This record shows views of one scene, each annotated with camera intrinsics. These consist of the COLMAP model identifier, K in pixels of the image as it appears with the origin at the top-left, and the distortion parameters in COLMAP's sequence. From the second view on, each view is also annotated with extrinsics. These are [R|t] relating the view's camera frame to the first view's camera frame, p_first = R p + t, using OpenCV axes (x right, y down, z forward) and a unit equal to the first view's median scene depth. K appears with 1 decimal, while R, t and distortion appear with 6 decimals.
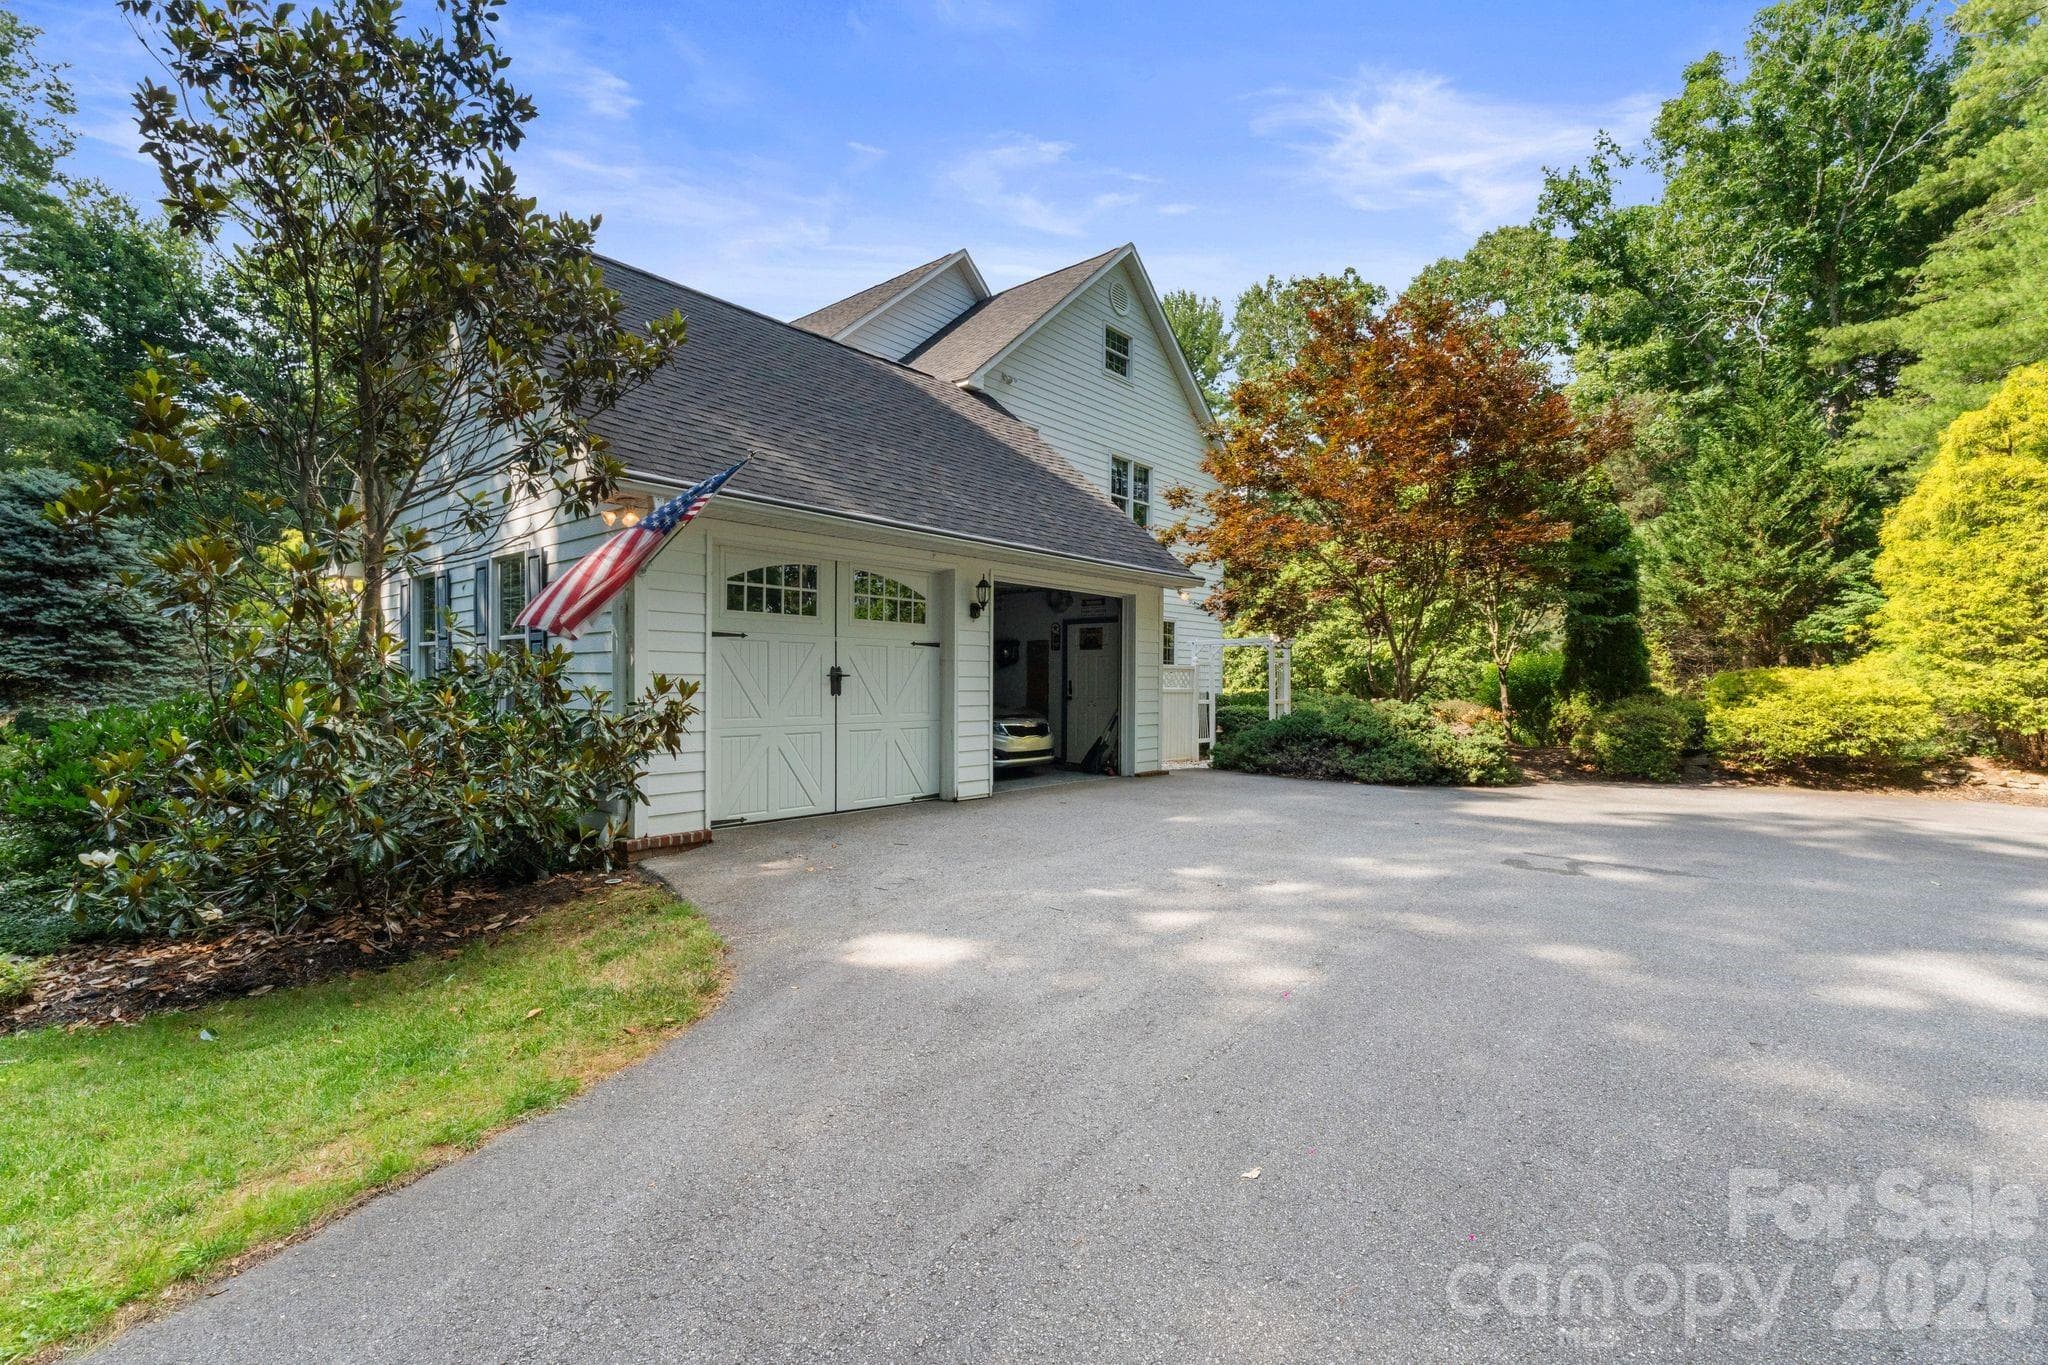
lens RADIAL K [[910.0, 0, 1022.3], [0, 910.0, 687.2], [0, 0, 1]] dist [0.000560, 0.000256]
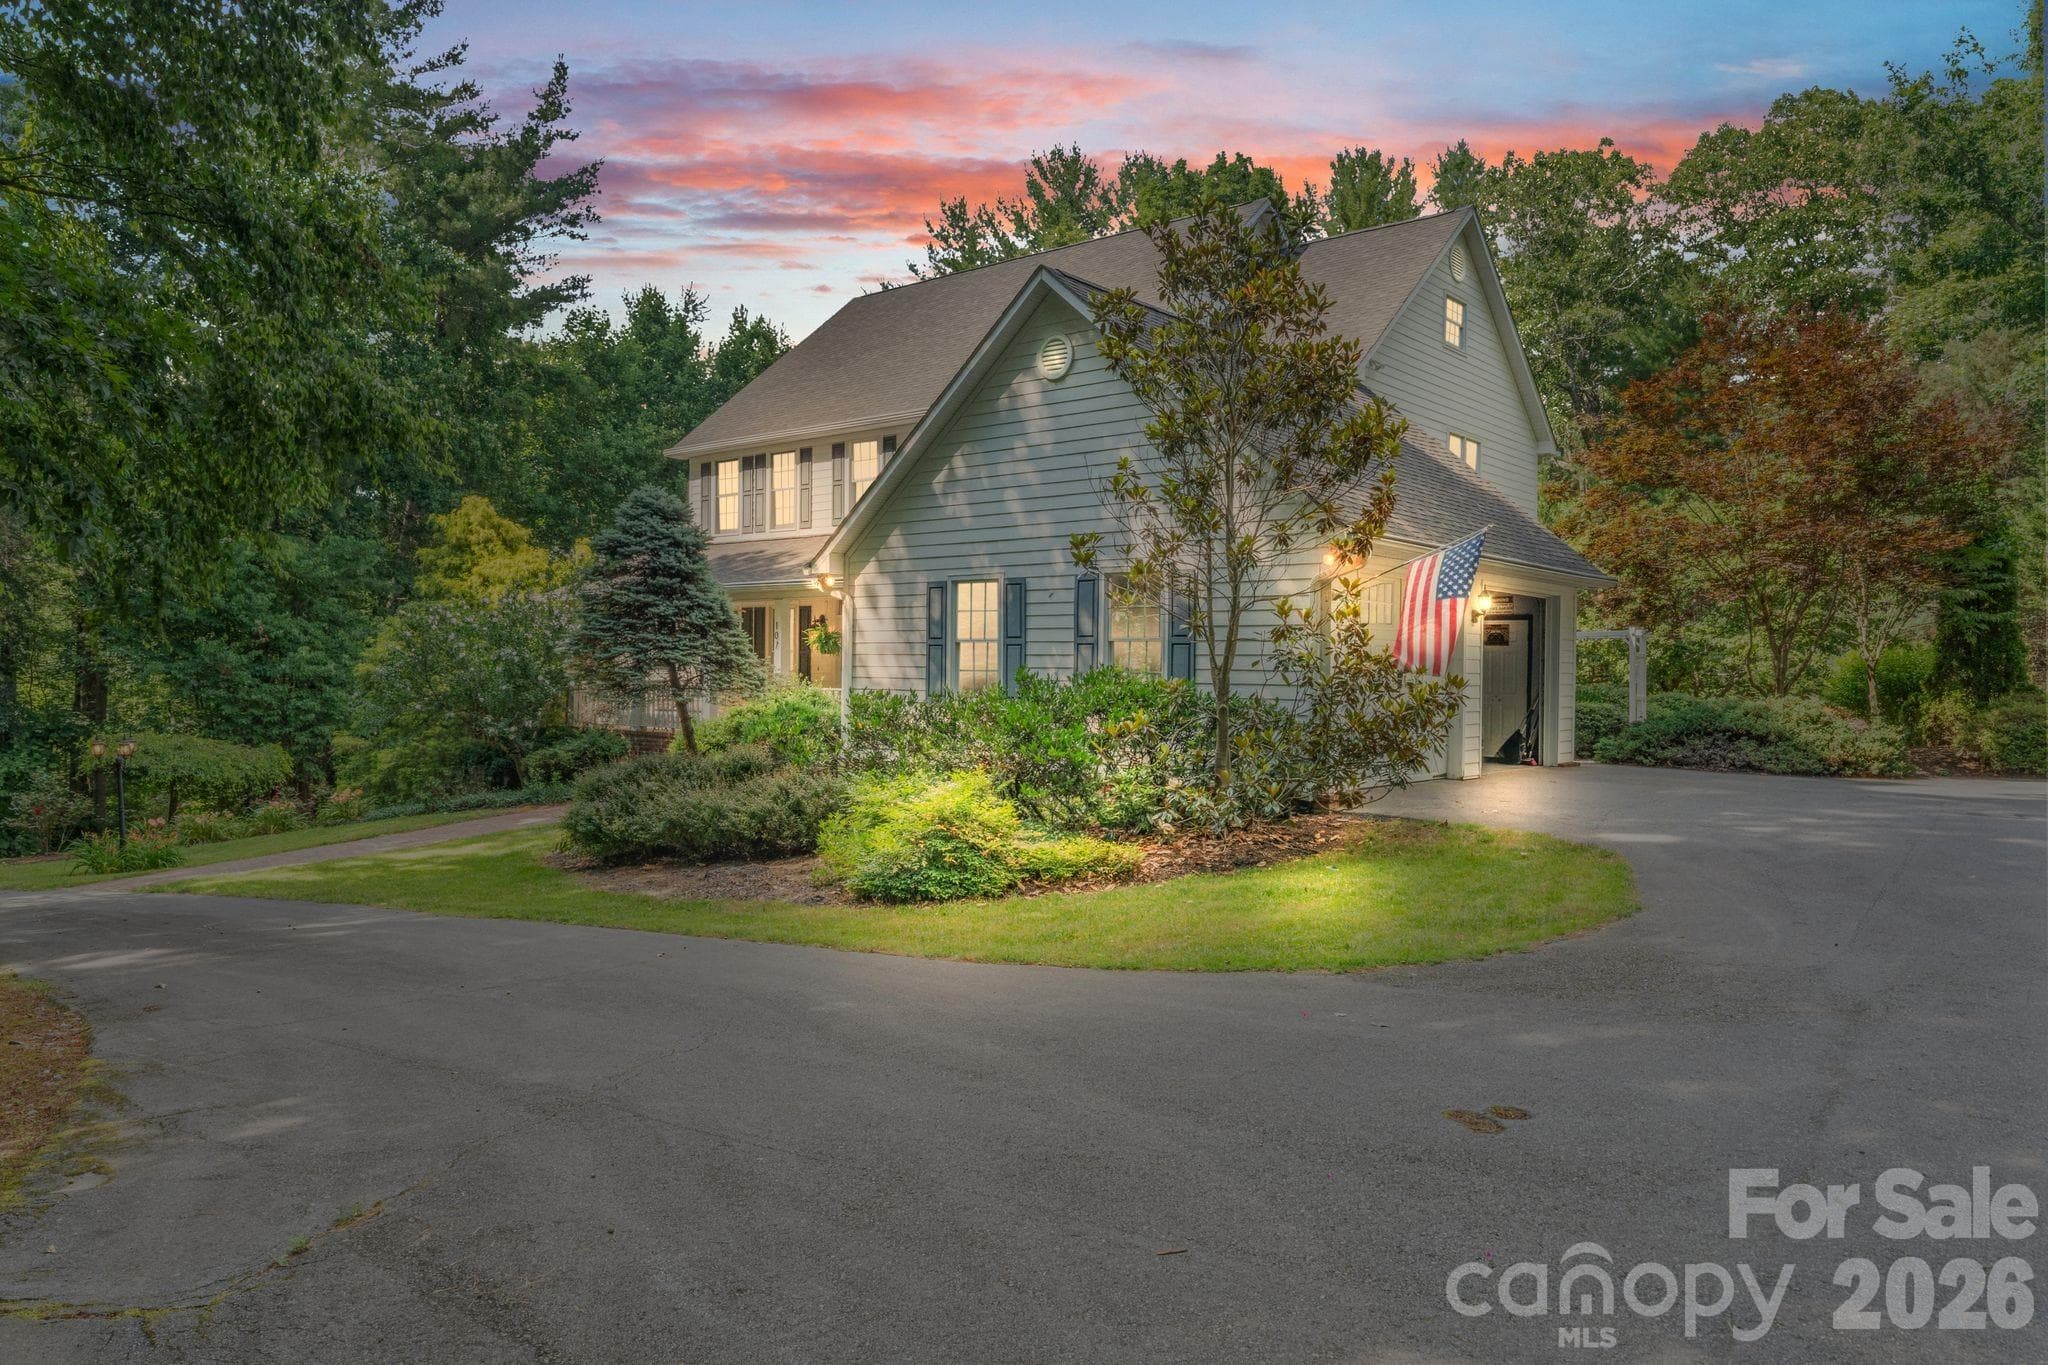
lens RADIAL K [[1423.0, 0, 1023.0], [0, 1423.0, 677.2], [0, 0, 1]] dist [0.029685, 0.008479]
pose [[0.999495, 0.005971, 0.031210, -0.420371], [-0.005925, 0.999981, -0.001570, -0.000101], [-0.031219, 0.001385, 0.999512, -0.494604]]
